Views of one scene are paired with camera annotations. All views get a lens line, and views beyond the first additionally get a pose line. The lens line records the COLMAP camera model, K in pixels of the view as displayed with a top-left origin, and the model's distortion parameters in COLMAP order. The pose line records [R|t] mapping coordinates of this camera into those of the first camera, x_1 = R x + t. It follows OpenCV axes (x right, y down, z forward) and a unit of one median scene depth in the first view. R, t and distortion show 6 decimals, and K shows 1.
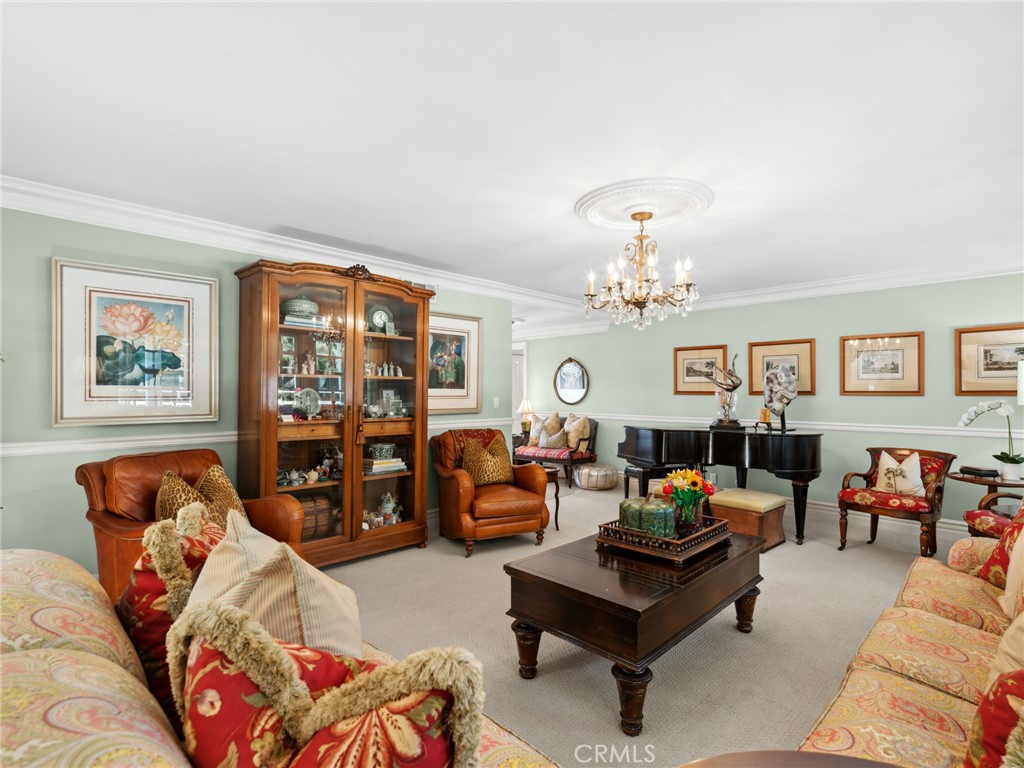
lens RADIAL K [[476.8, 0, 514.2], [0, 476.8, 387.6], [0, 0, 1]] dist [0.001392, 0.000097]
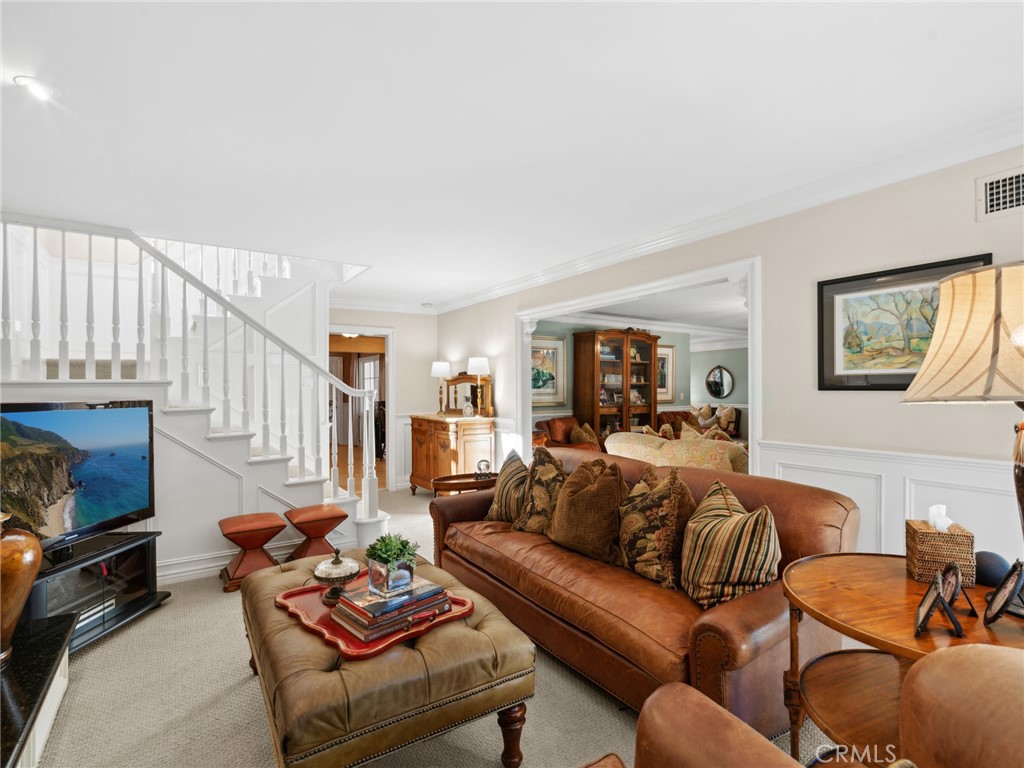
lens RADIAL K [[506.8, 0, 510.3], [0, 506.8, 386.6], [0, 0, 1]] dist [-0.001360, -0.001479]
pose [[0.984057, -0.007724, -0.177683, -0.391275], [0.008652, 0.999953, 0.004450, -0.019662], [0.177641, -0.005917, 0.984078, -1.036185]]
